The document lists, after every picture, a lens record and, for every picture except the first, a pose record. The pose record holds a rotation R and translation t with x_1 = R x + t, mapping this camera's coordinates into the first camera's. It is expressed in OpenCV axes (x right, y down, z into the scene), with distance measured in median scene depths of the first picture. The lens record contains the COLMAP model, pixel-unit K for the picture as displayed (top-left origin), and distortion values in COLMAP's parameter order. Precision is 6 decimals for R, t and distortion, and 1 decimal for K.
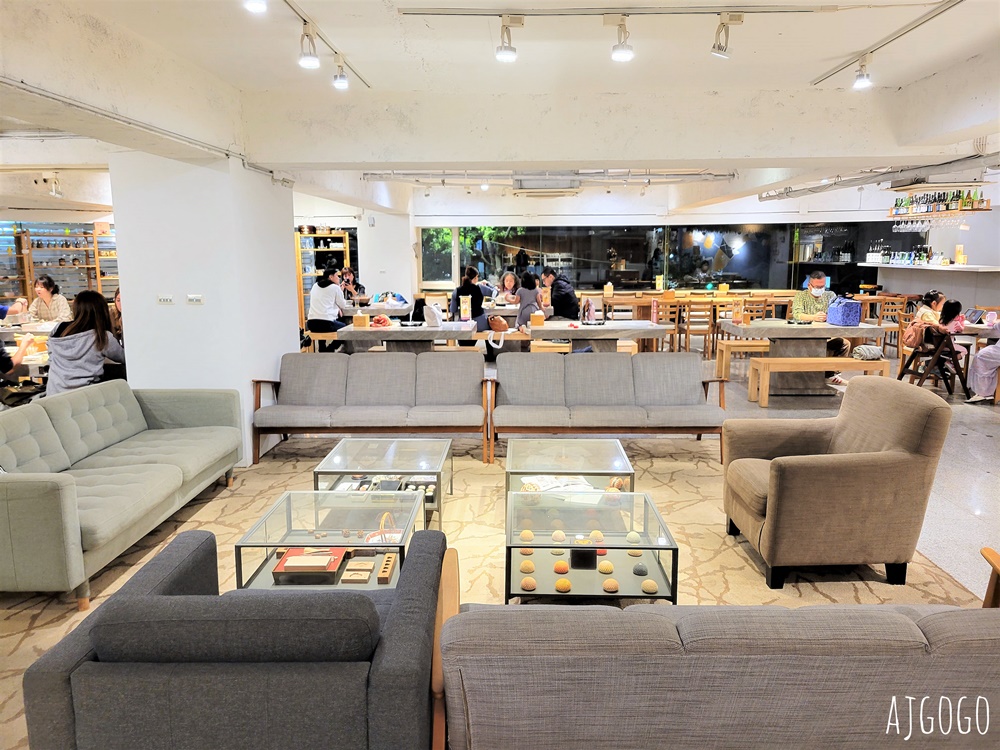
lens RADIAL K [[757.2, 0, 497.7], [0, 757.2, 381.1], [0, 0, 1]] dist [0.022990, -0.009625]
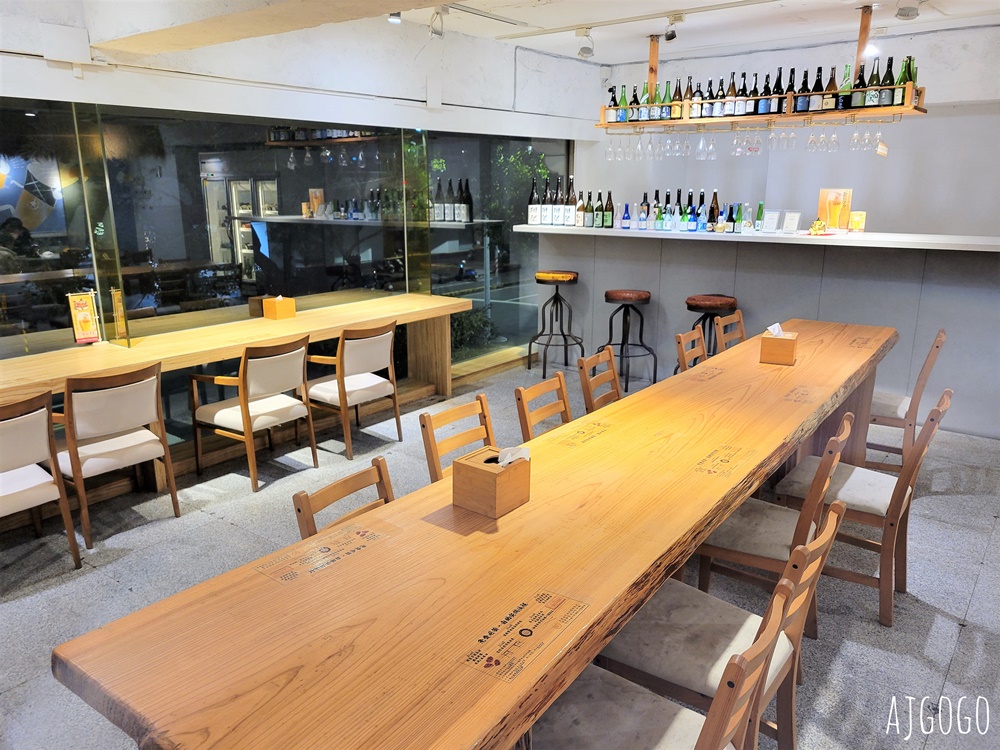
lens RADIAL K [[757.2, 0, 499.9], [0, 757.2, 374.8], [0, 0, 1]] dist [0.022990, -0.009625]
pose [[0.604642, -0.184155, 0.774917, 0.096792], [0.131486, 0.982634, 0.130923, -0.149171], [-0.785570, 0.022729, 0.618355, 0.841695]]
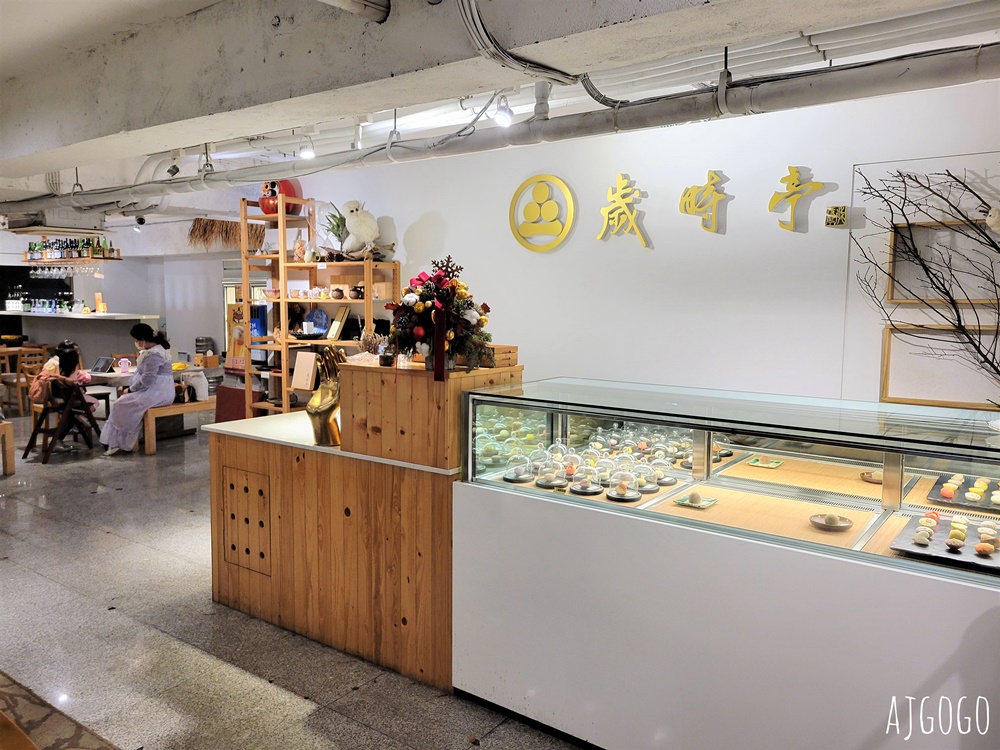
lens RADIAL K [[757.2, 0, 496.2], [0, 757.2, 370.3], [0, 0, 1]] dist [0.022990, -0.009625]
pose [[0.563591, -0.066712, 0.823356, 0.075238], [0.130155, 0.991455, -0.008760, -0.003568], [-0.815736, 0.112101, 0.567458, 0.031357]]
